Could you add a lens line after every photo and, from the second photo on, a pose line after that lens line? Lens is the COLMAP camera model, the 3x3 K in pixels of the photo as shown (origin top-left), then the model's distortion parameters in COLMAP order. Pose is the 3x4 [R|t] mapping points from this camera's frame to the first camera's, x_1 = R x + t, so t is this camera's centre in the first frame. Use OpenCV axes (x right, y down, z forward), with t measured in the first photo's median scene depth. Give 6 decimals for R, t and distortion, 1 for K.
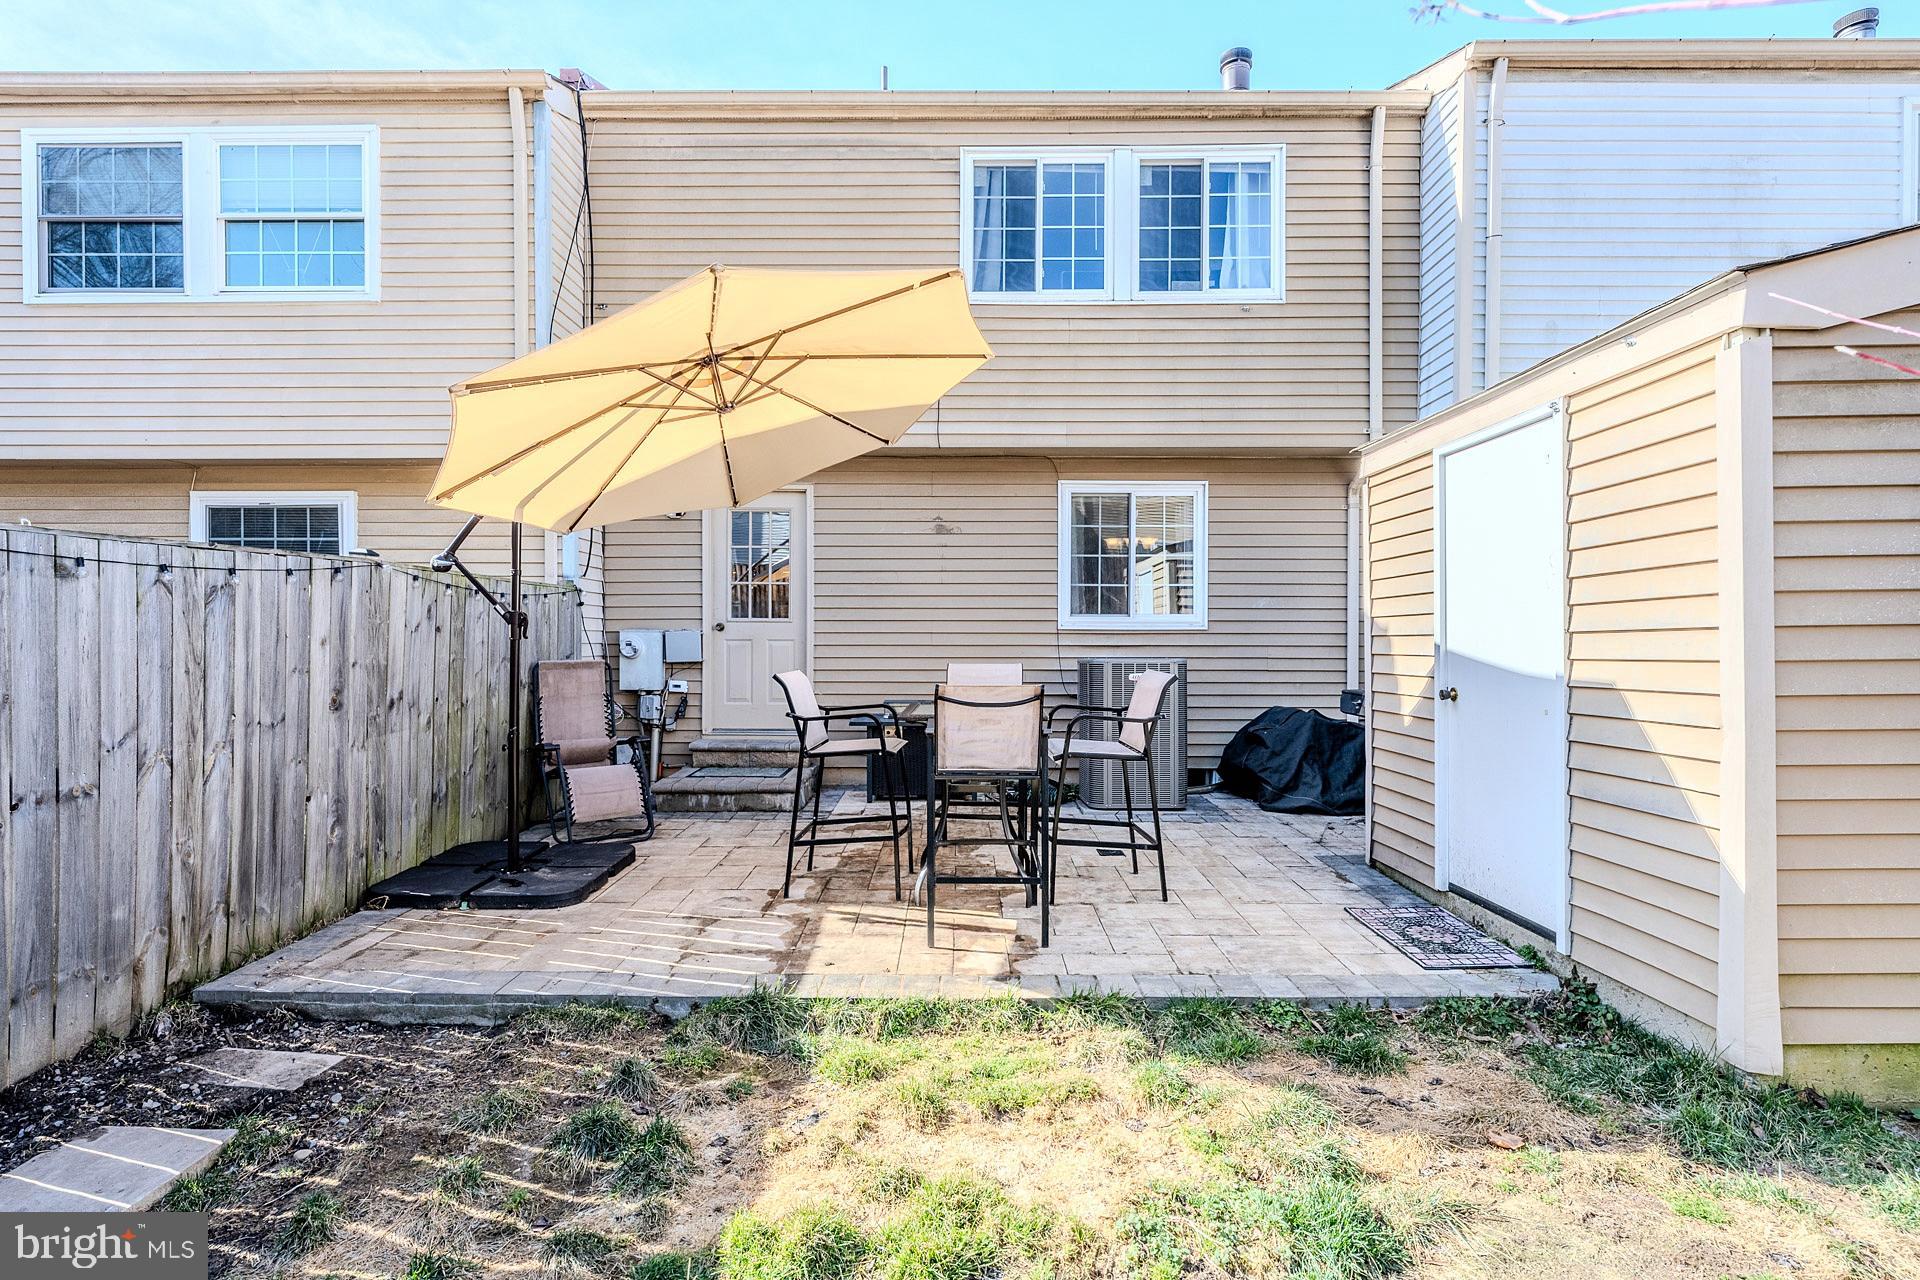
lens RADIAL K [[935.8, 0, 944.8], [0, 935.8, 648.1], [0, 0, 1]] dist [-0.002512, 0.000841]
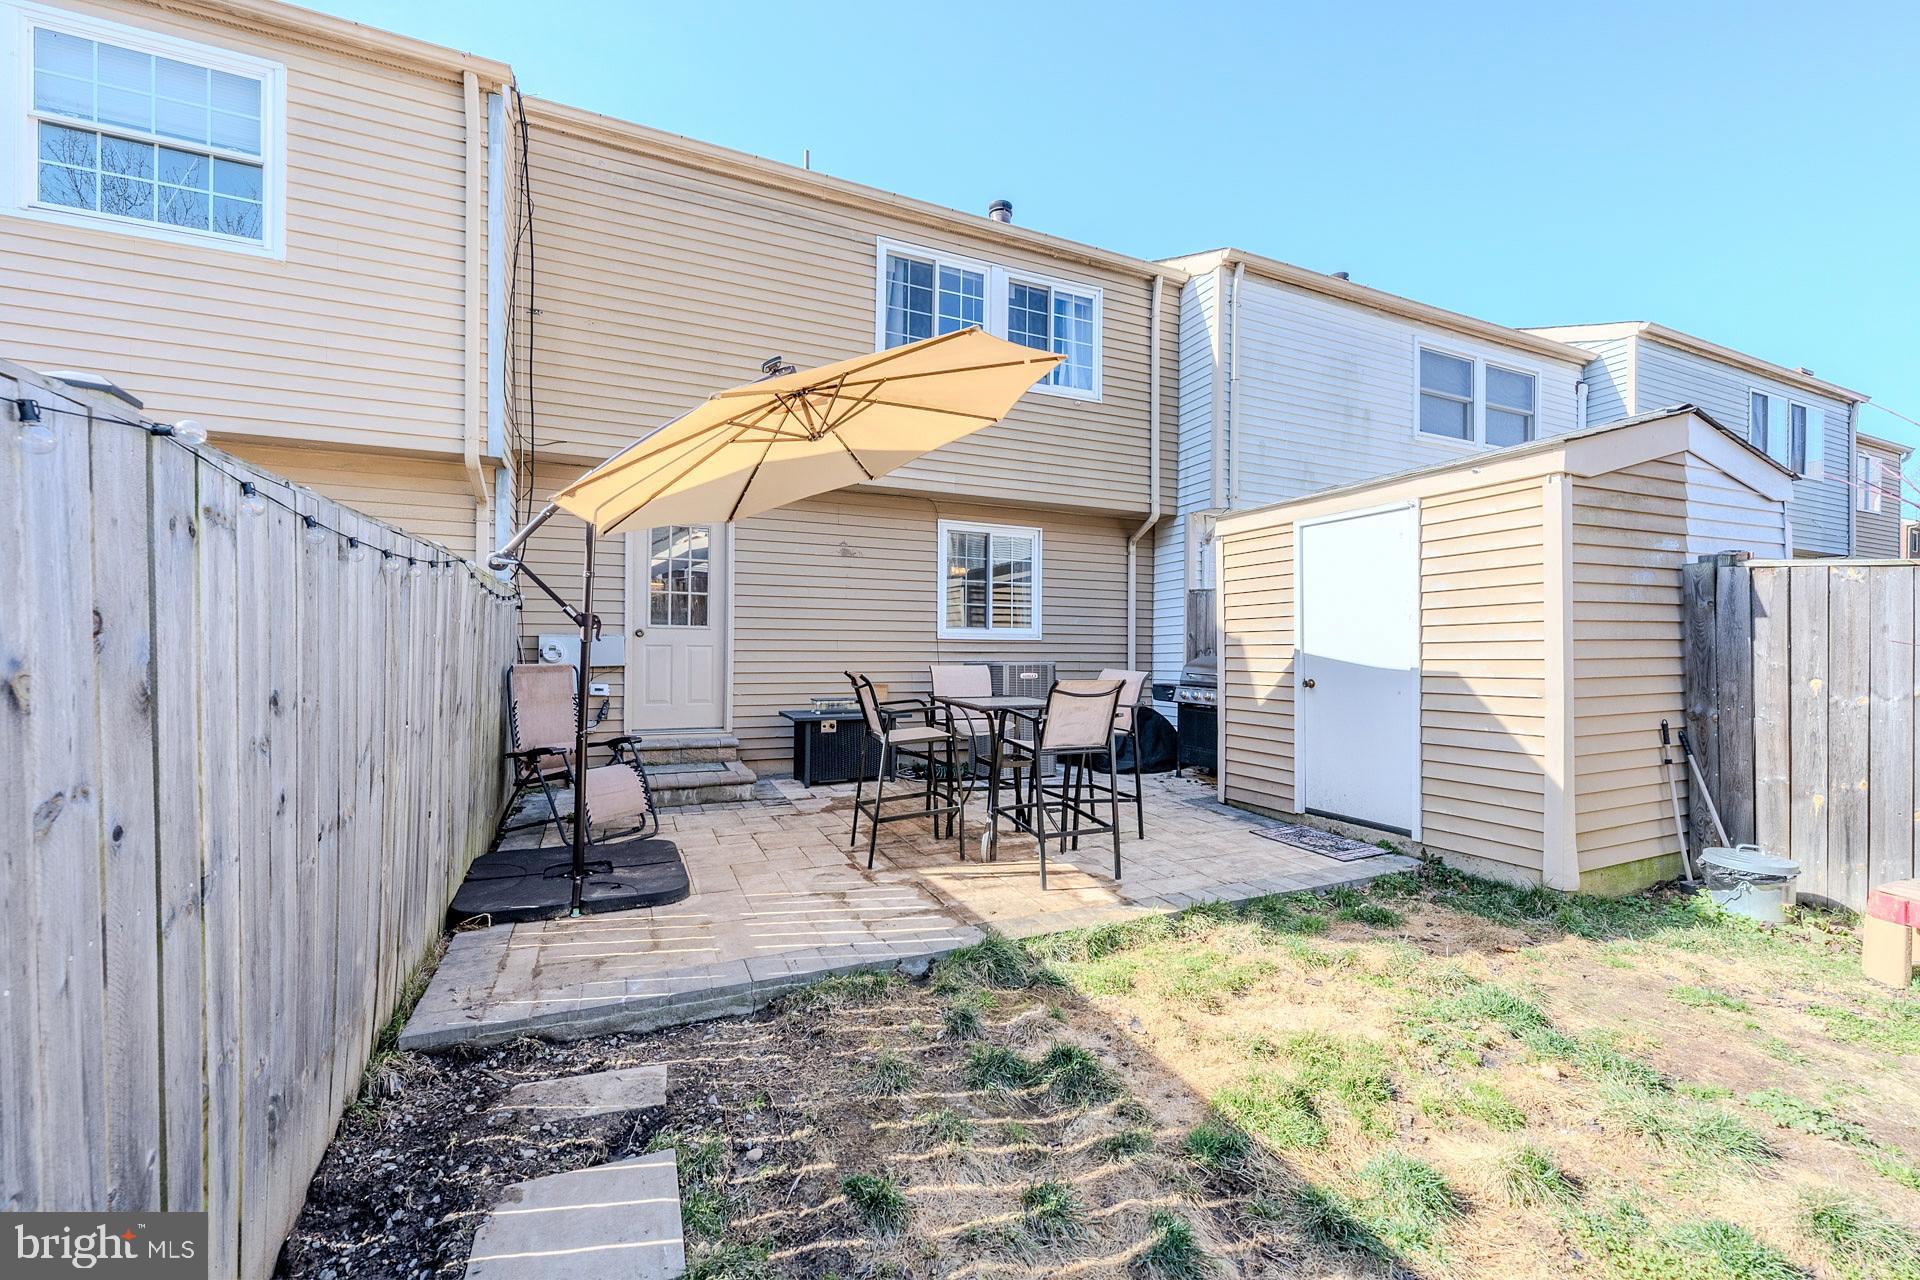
lens RADIAL K [[778.0, 0, 962.6], [0, 778.0, 648.6], [0, 0, 1]] dist [-0.001904, -0.000350]
pose [[0.905632, 0.005832, 0.424023, -0.498602], [-0.001441, 0.999942, -0.010677, 0.006966], [-0.424061, 0.009058, 0.905588, 0.089753]]
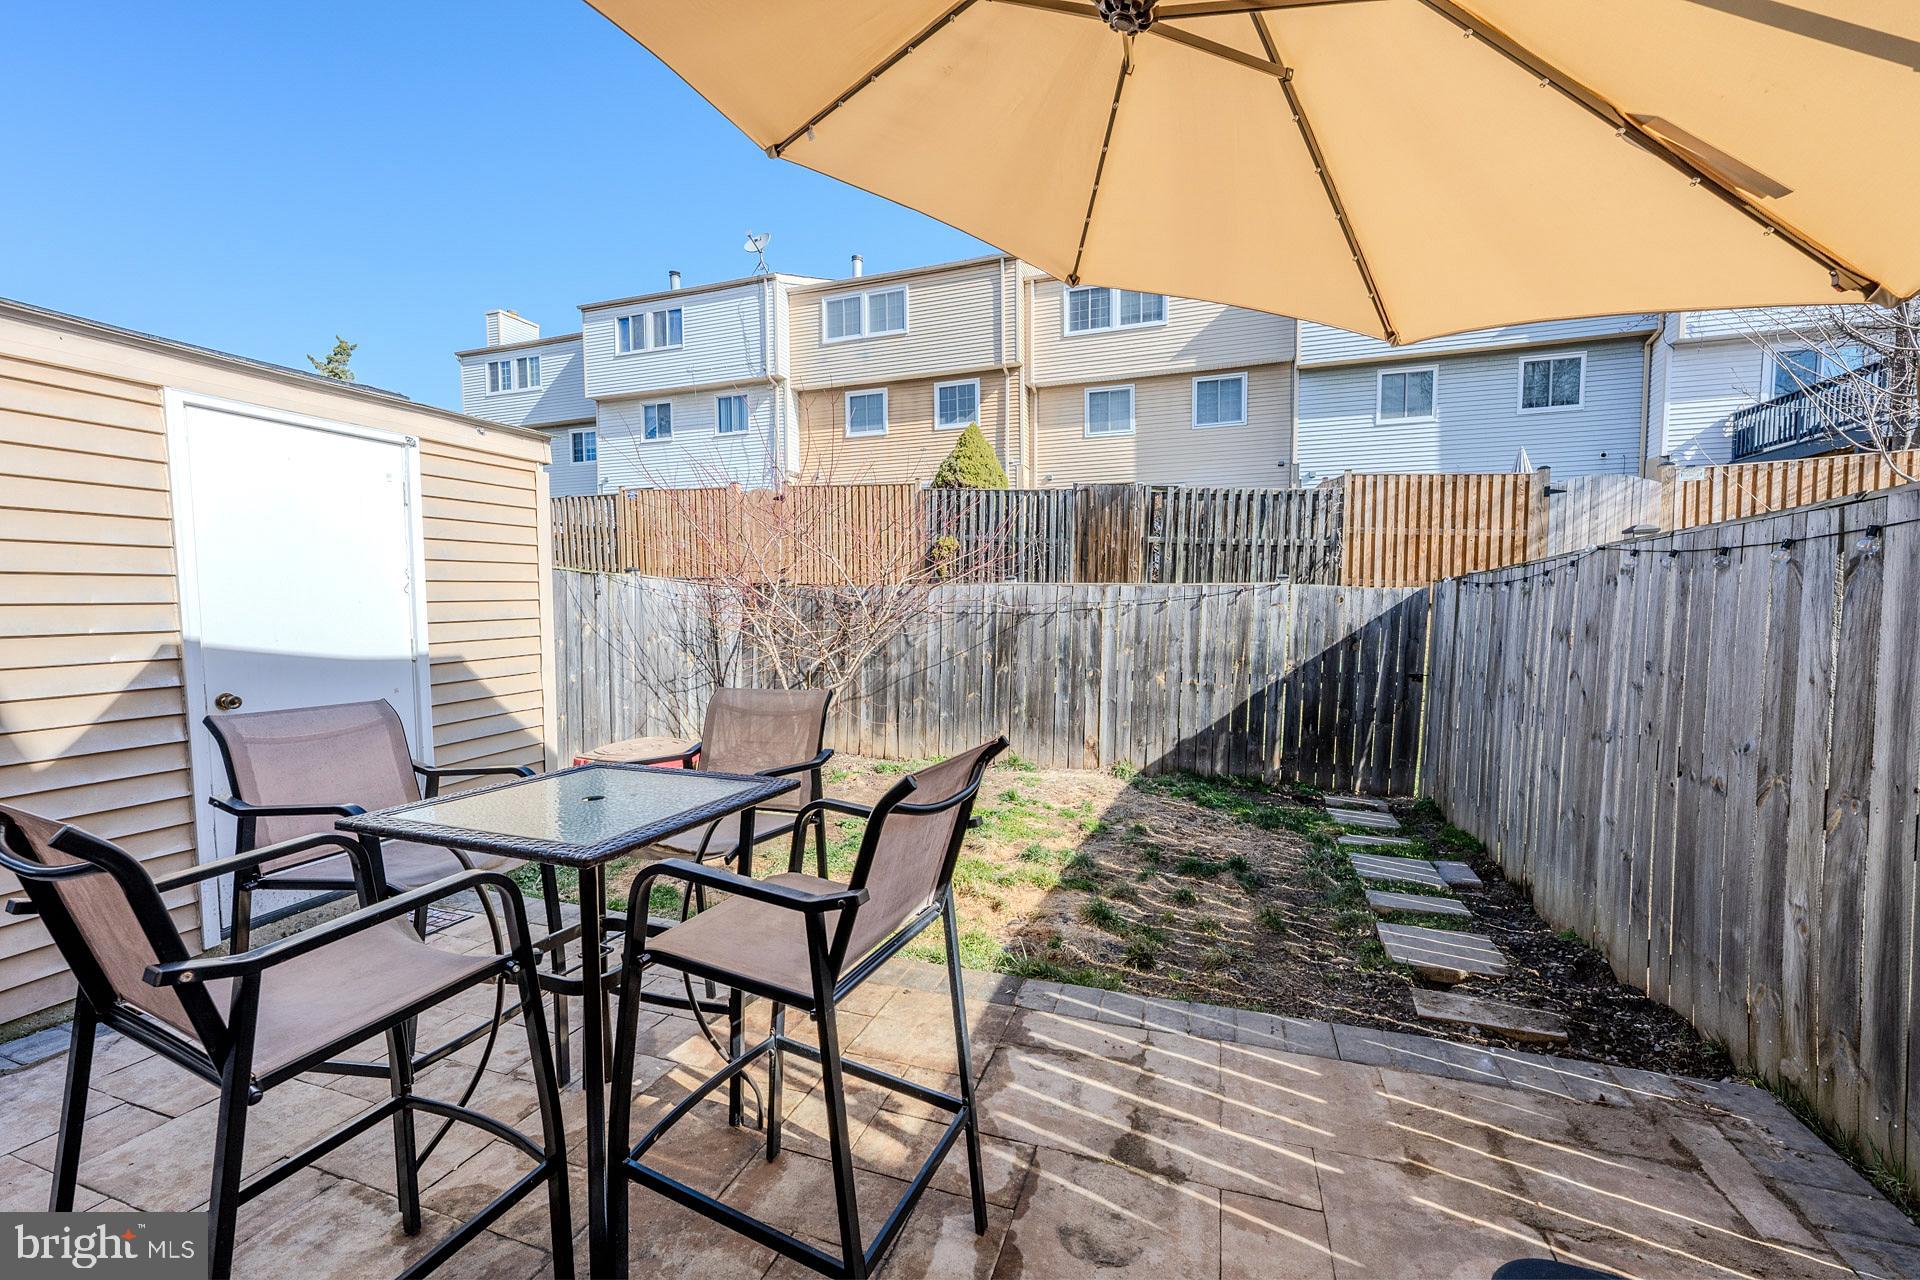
lens RADIAL K [[778.0, 0, 946.6], [0, 778.0, 646.6], [0, 0, 1]] dist [-0.001904, -0.000350]
pose [[-0.949456, -0.010358, 0.313730, -0.281535], [0.010606, 0.997826, 0.065042, -0.037111], [-0.313721, 0.065082, -0.947282, 1.410557]]
